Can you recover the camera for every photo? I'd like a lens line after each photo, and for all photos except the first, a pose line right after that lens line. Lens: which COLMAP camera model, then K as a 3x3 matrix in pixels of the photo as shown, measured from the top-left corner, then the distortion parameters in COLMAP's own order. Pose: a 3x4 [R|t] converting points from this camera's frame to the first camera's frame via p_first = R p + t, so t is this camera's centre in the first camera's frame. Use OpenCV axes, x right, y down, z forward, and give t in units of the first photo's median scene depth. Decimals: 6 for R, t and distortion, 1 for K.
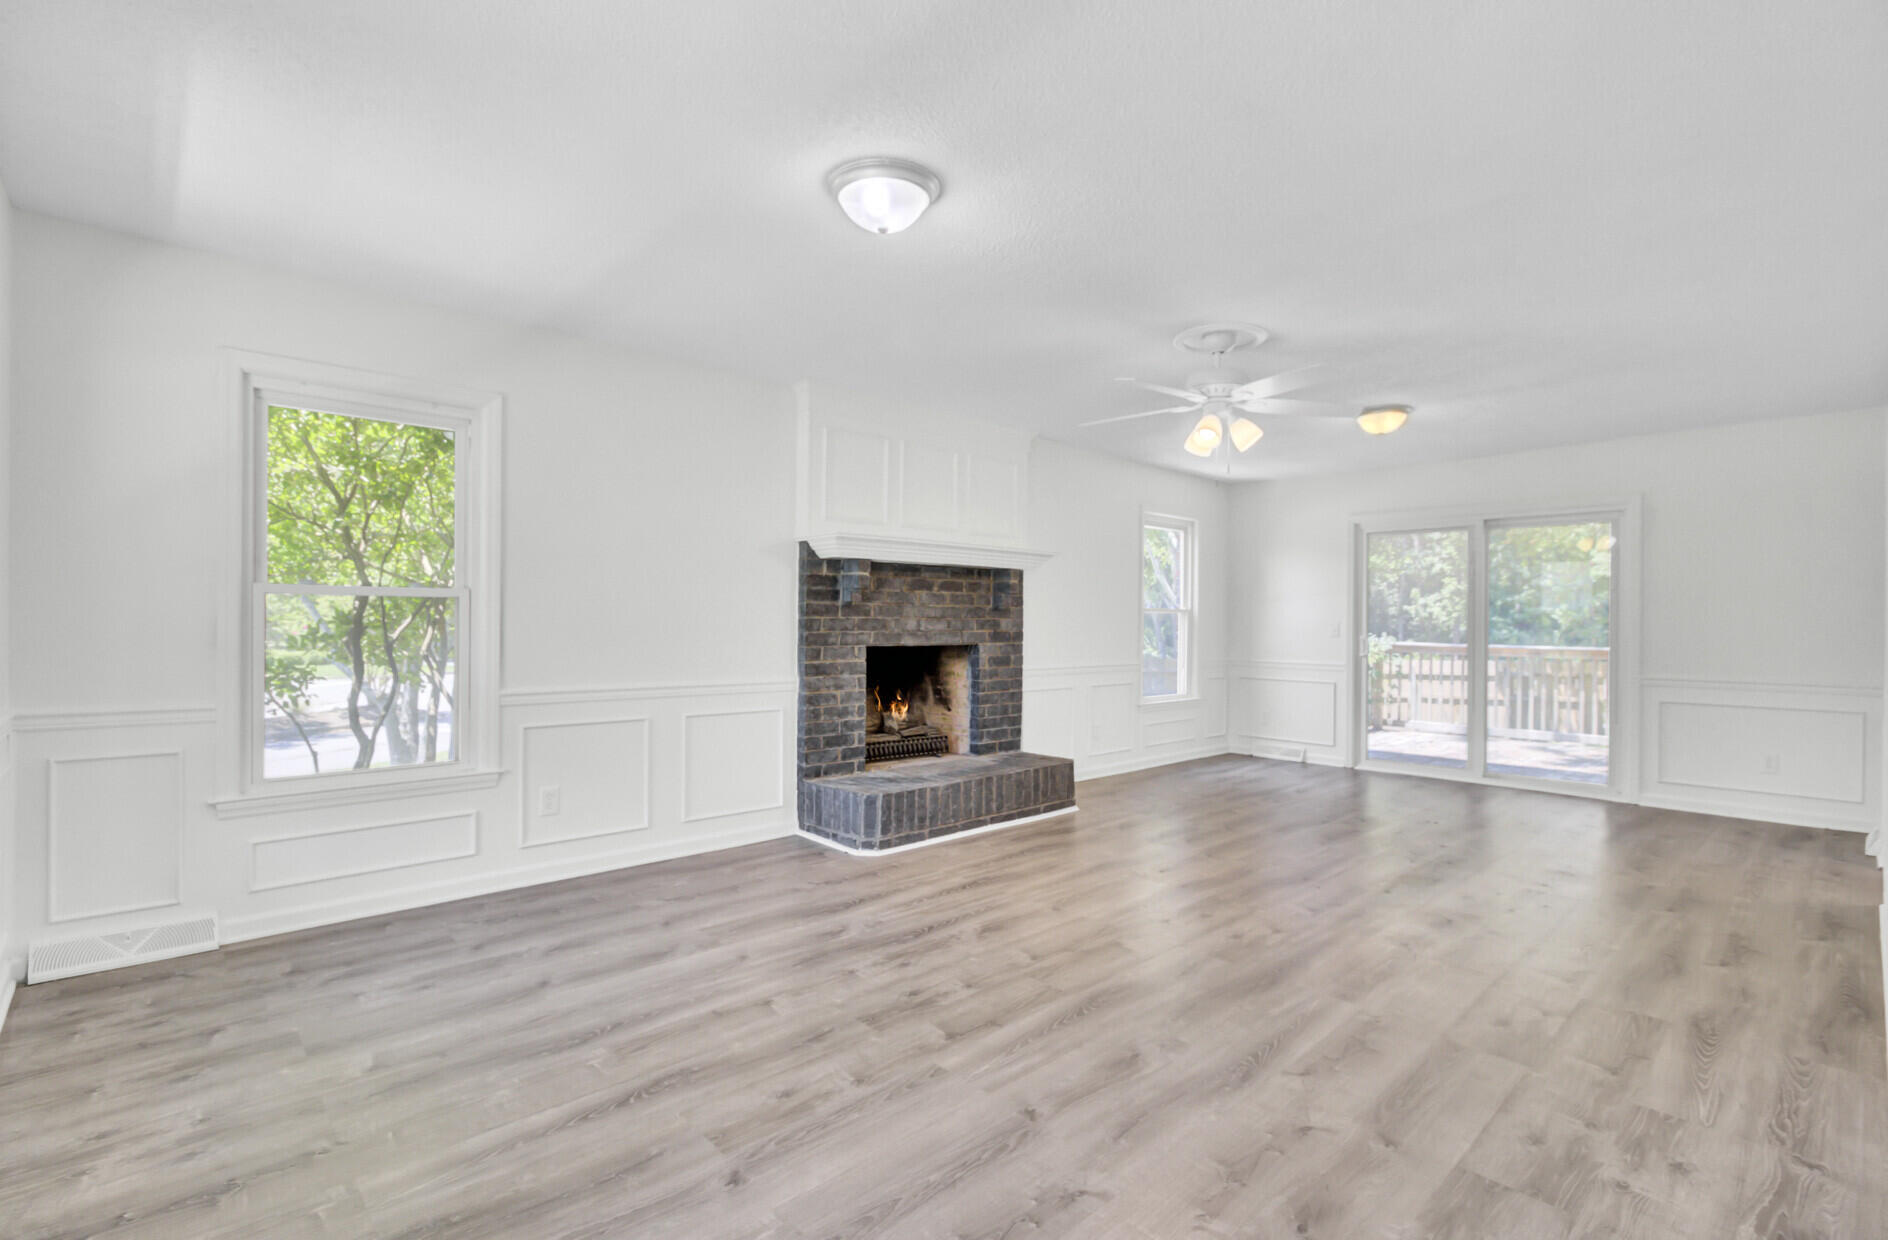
lens RADIAL K [[849.5, 0, 944.0], [0, 849.5, 620.0], [0, 0, 1]] dist [-0.010975, -0.000162]
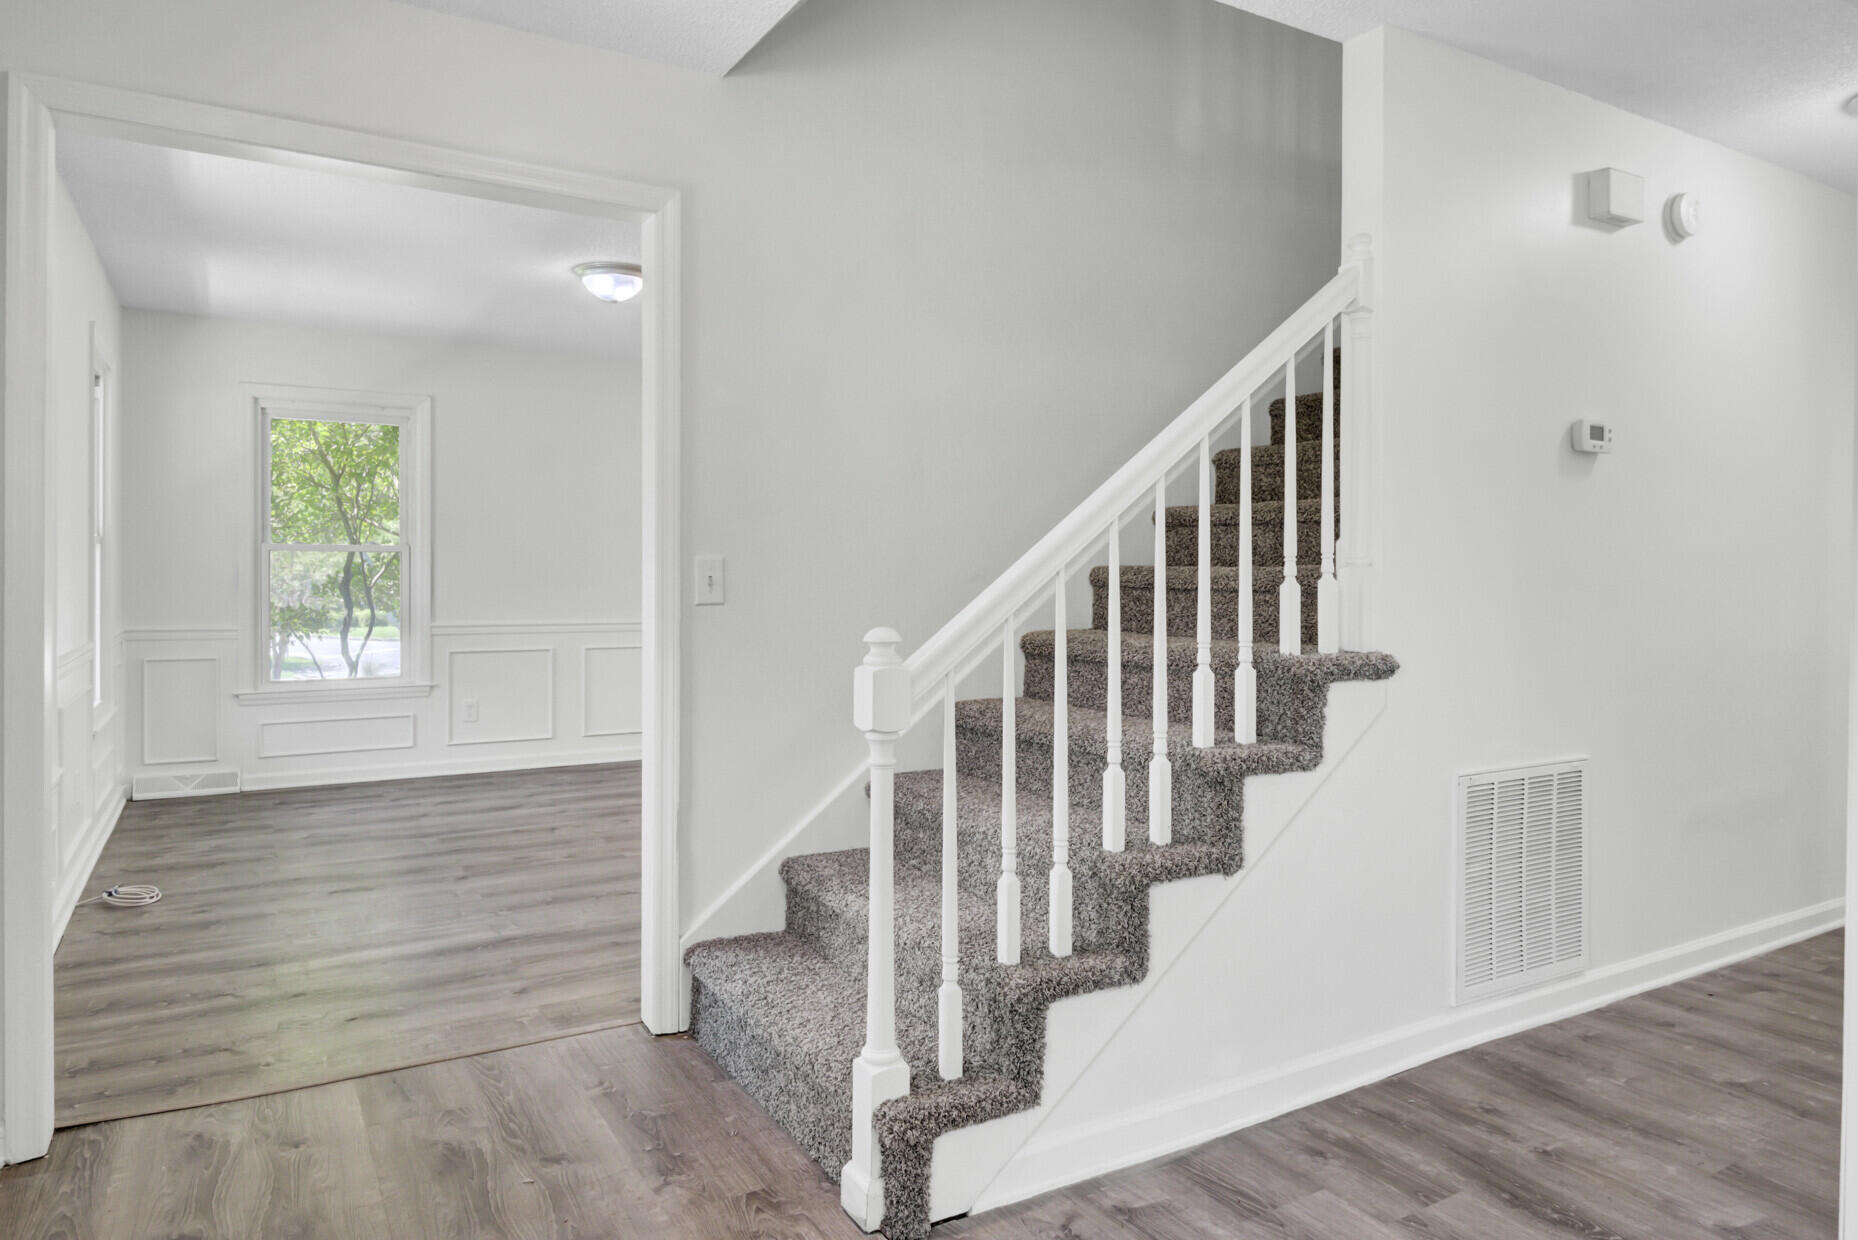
lens RADIAL K [[1186.0, 0, 927.1], [0, 1186.0, 576.6], [0, 0, 1]] dist [-0.001087, 0.000839]
pose [[0.972600, -0.002621, -0.232470, 0.786892], [0.004620, 0.999957, 0.008054, -0.000968], [0.232439, -0.008907, 0.972570, -0.733032]]
